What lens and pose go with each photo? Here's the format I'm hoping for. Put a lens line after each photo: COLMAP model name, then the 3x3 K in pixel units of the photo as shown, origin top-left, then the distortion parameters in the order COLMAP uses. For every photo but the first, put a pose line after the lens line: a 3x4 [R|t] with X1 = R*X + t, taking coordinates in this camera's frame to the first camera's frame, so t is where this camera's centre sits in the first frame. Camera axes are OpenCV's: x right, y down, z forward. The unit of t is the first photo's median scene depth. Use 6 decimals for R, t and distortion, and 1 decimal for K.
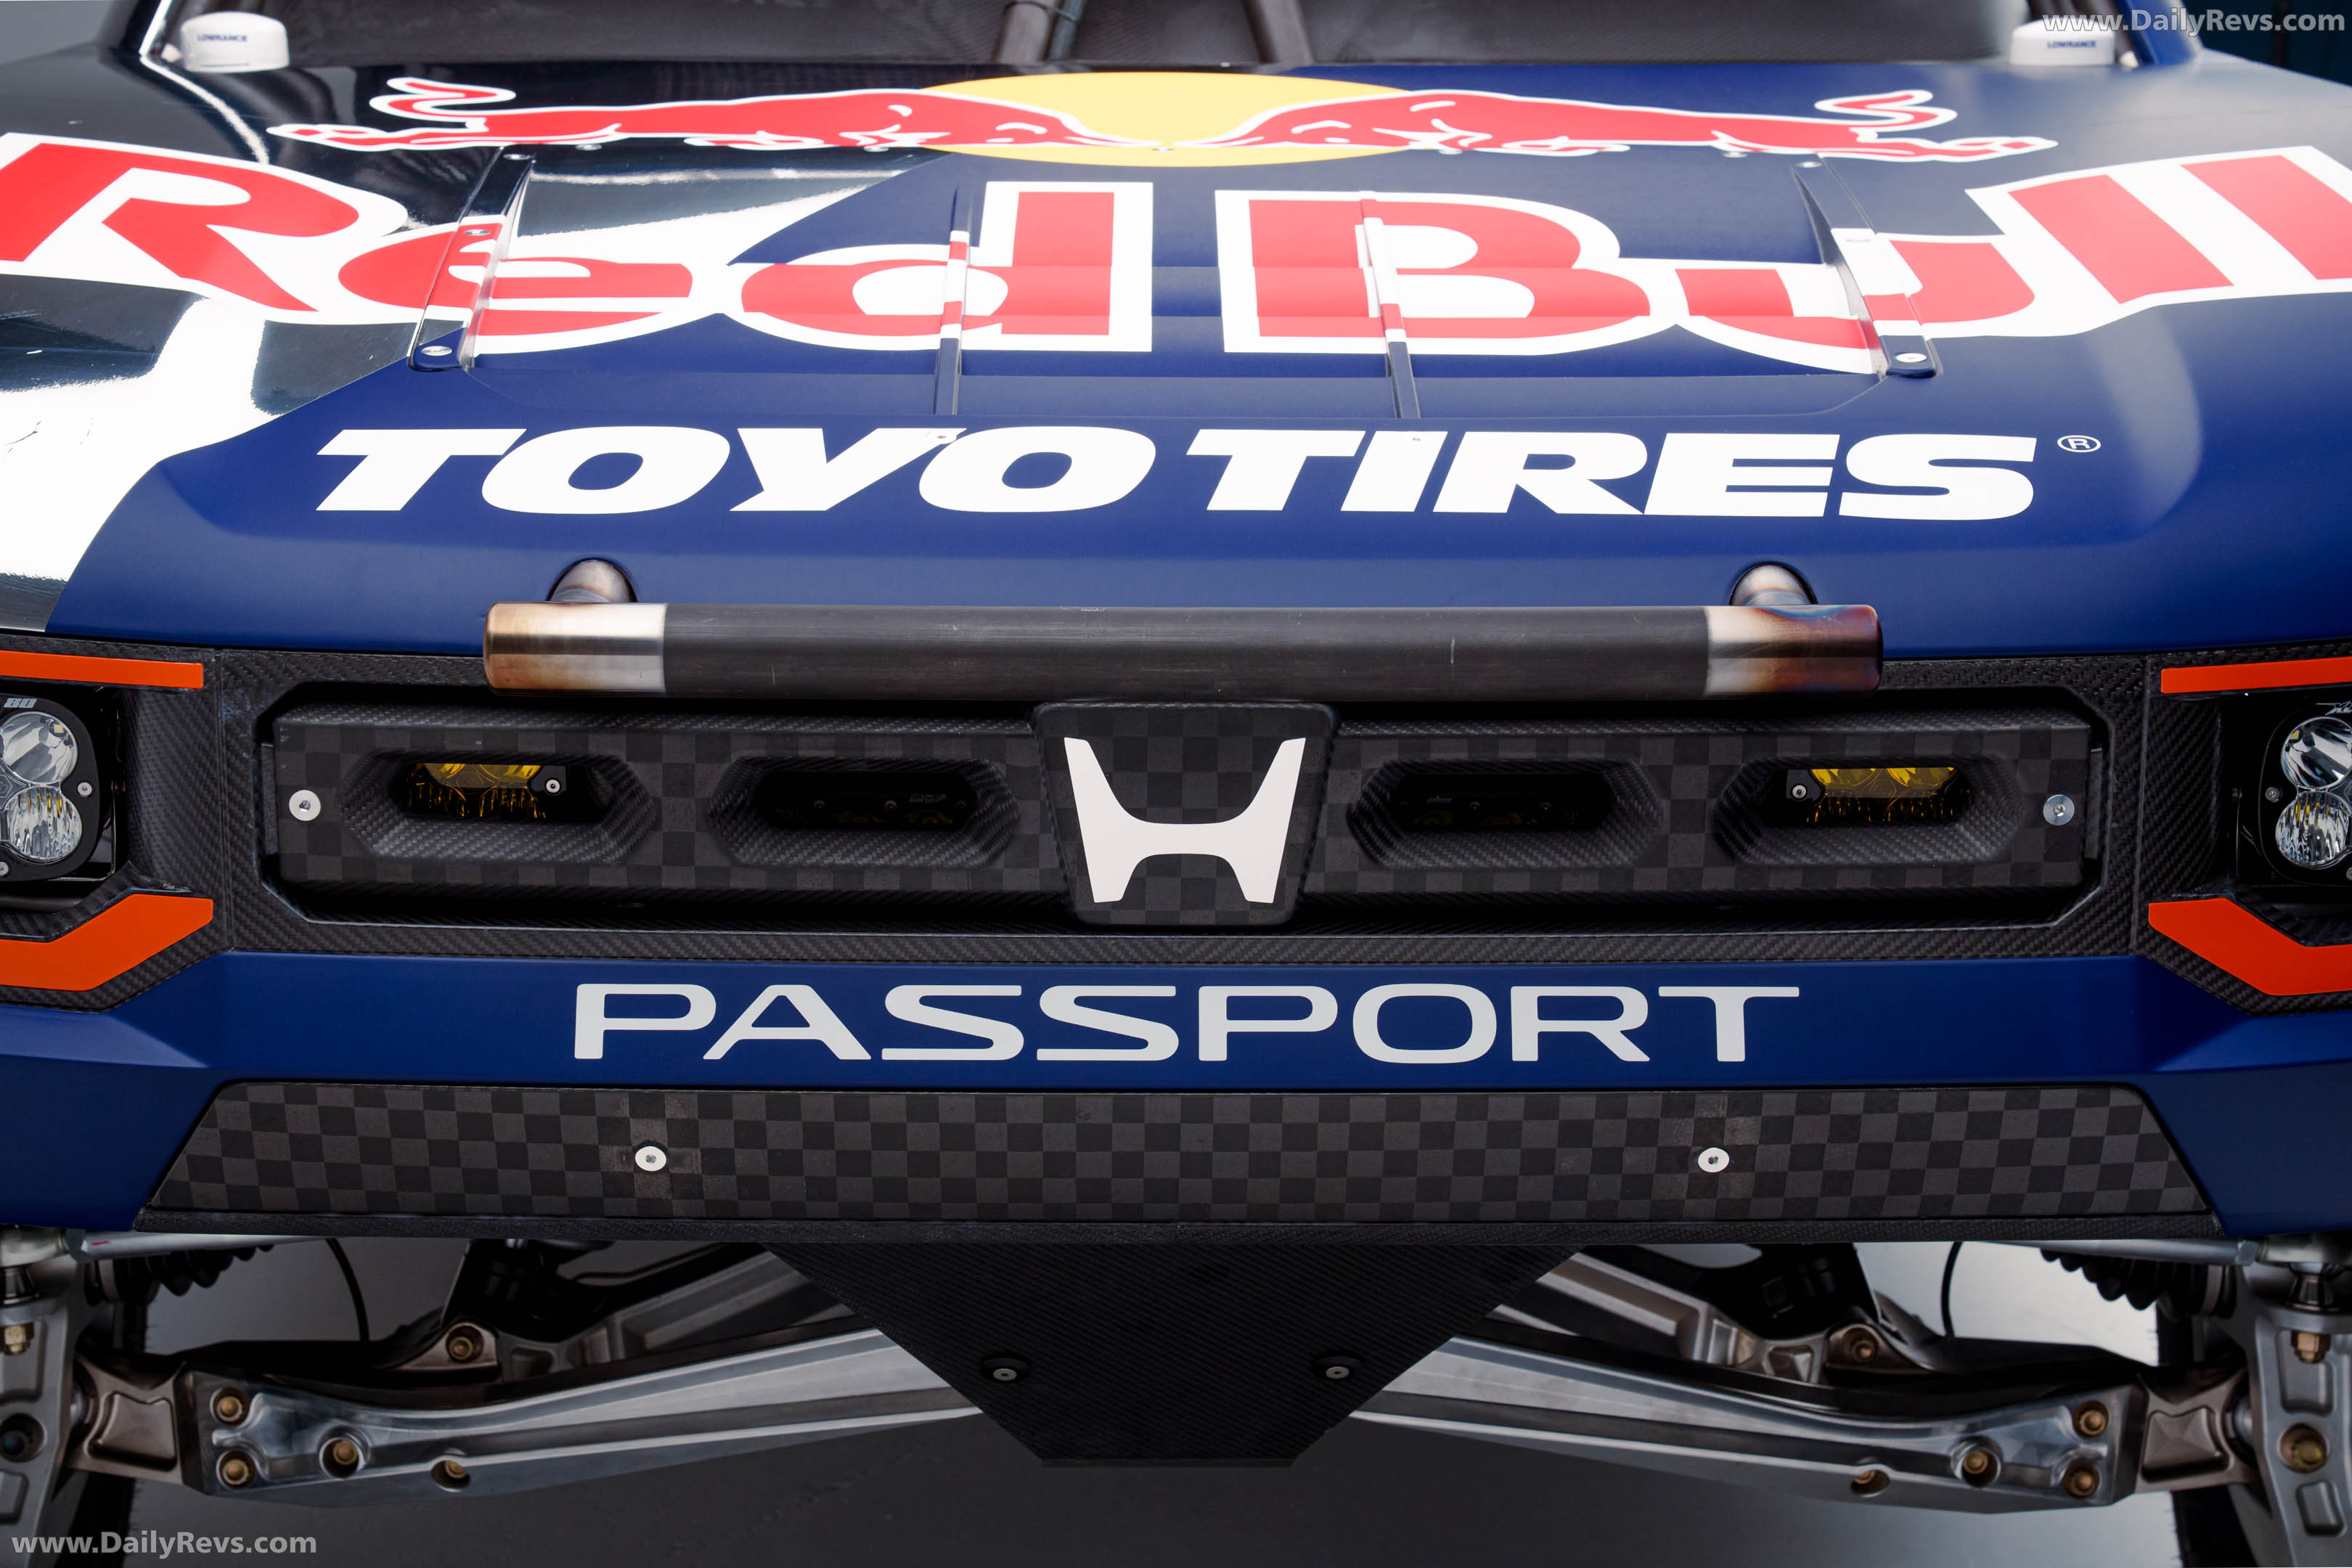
lens RADIAL K [[4181.3, 0, 1176.0], [0, 4181.3, 784.0], [0, 0, 1]] dist [0.237490, 0.122598]
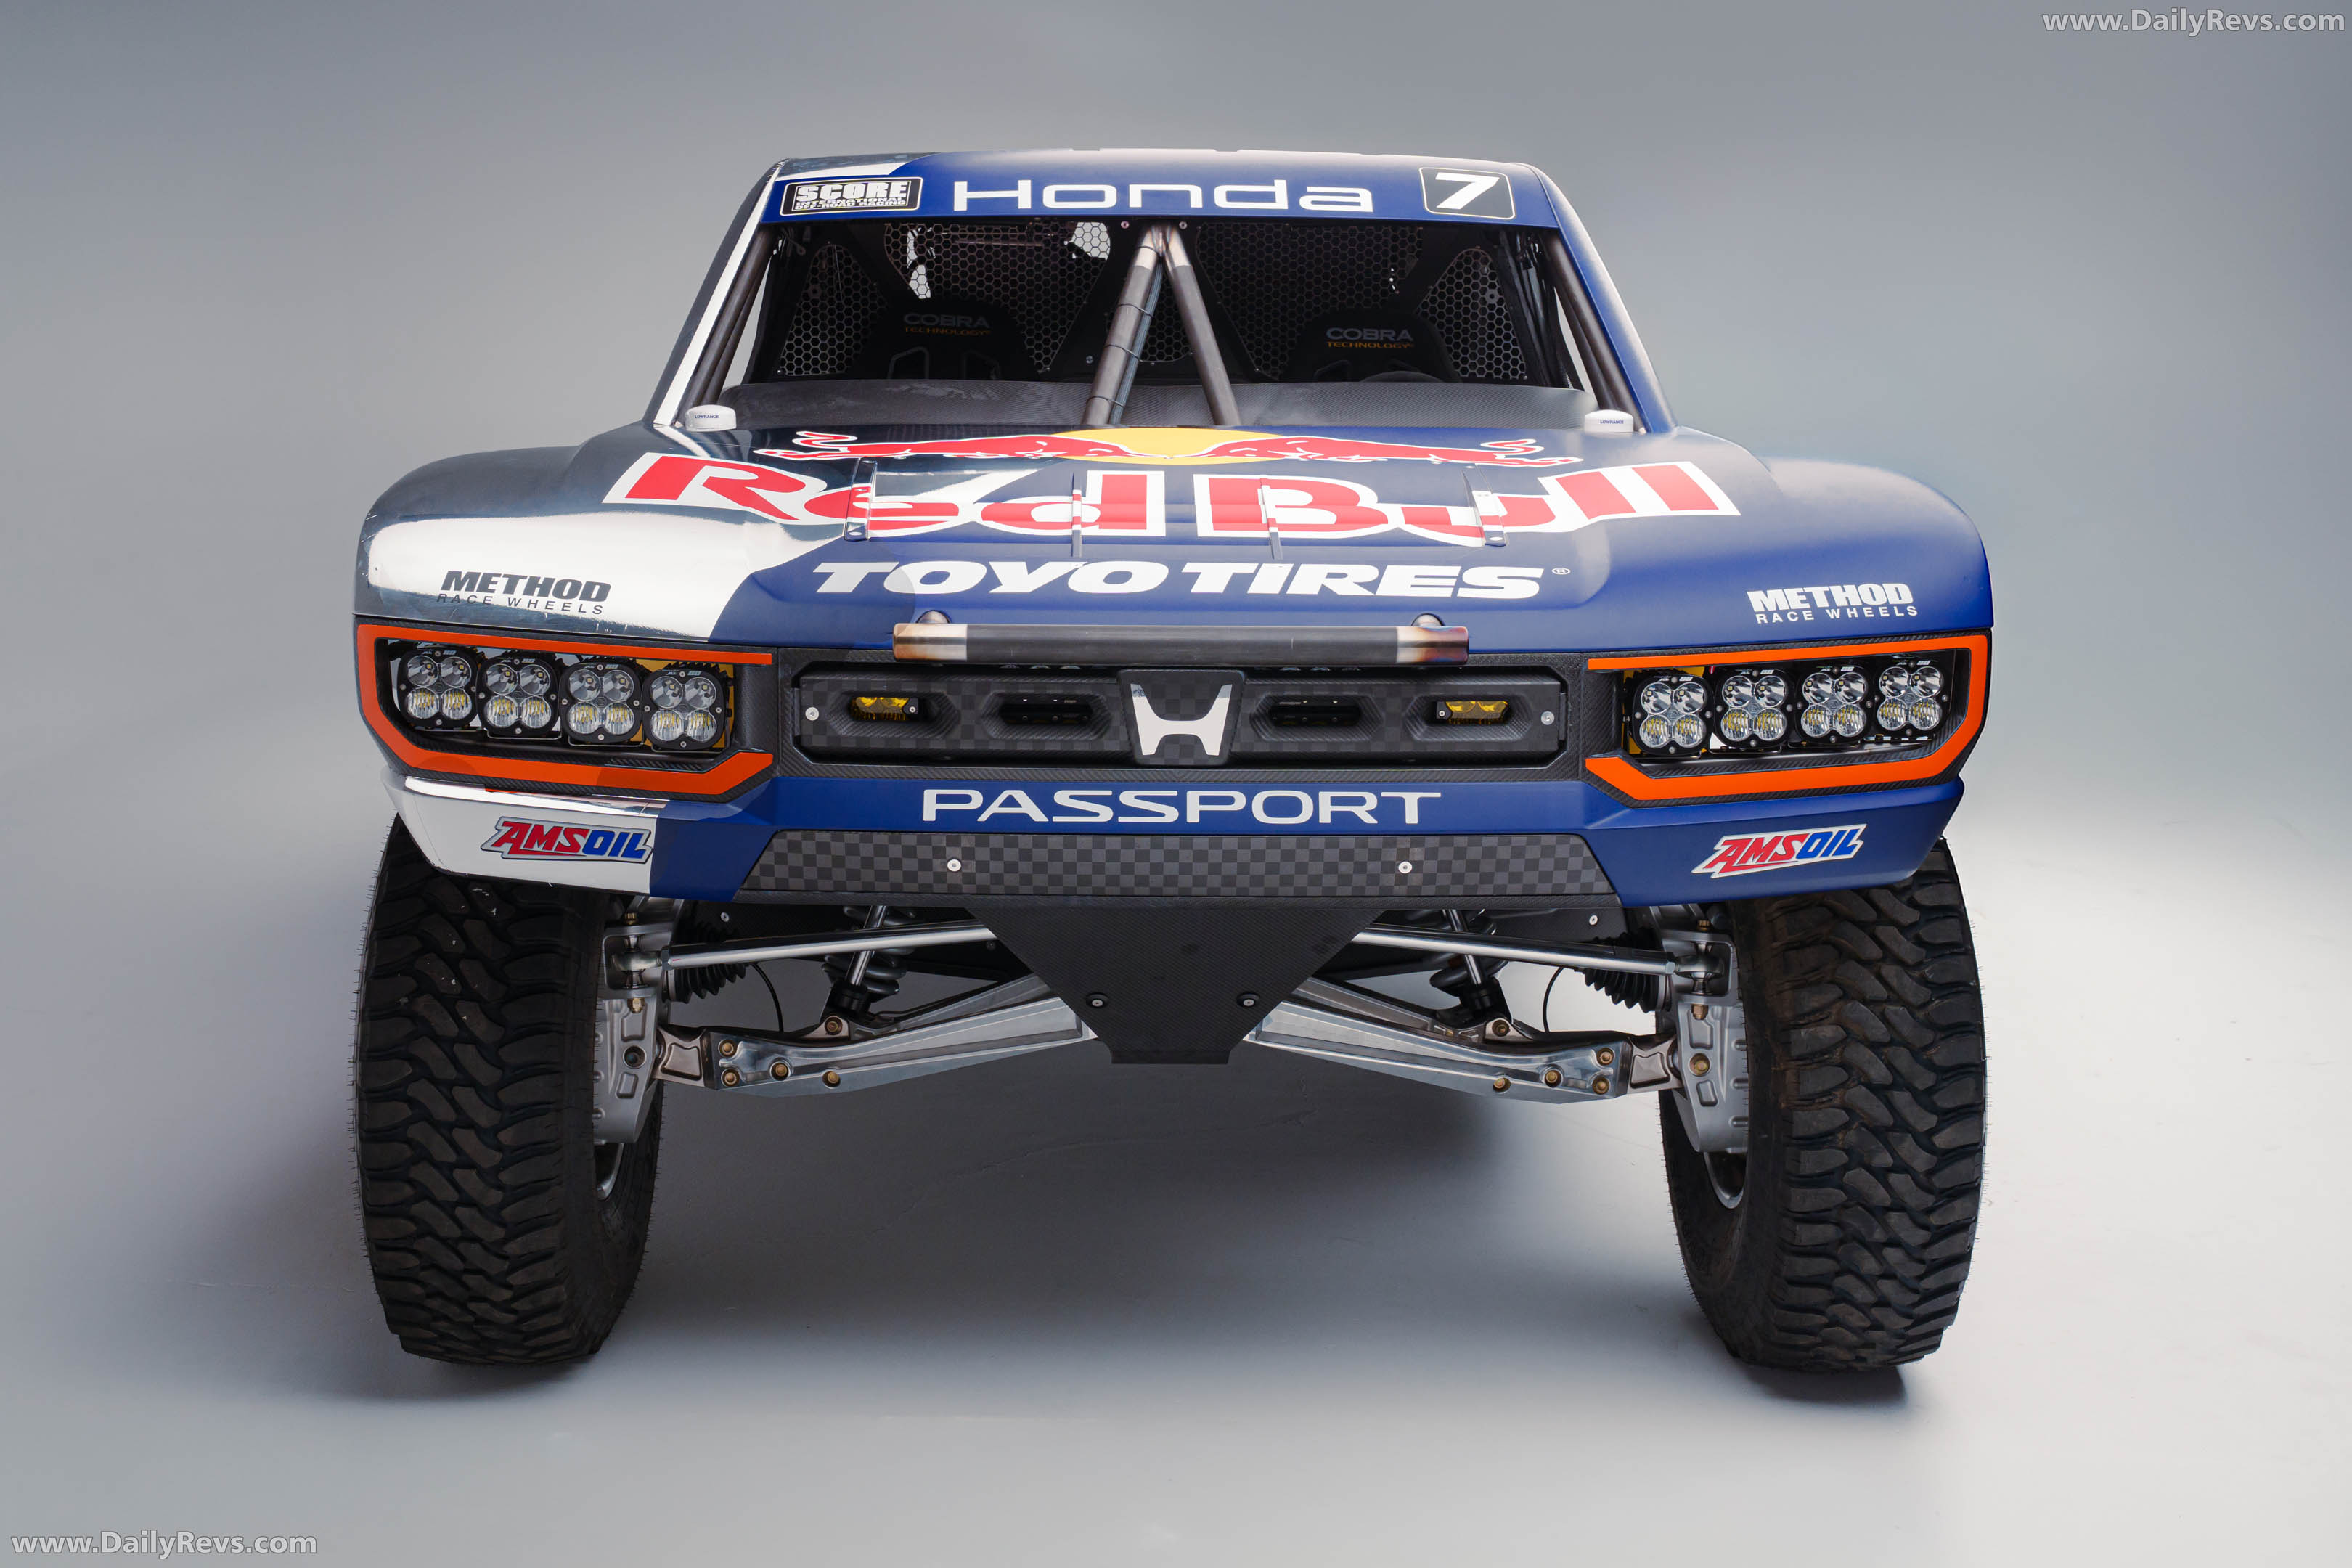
lens RADIAL K [[2986.0, 0, 1176.0], [0, 2986.0, 784.0], [0, 0, 1]] dist [-0.000101, -0.001682]
pose [[0.999984, 0.001912, 0.005405, -0.009563], [-0.001546, 0.997760, -0.066883, 0.152809], [-0.005520, 0.066874, 0.997746, -0.662528]]
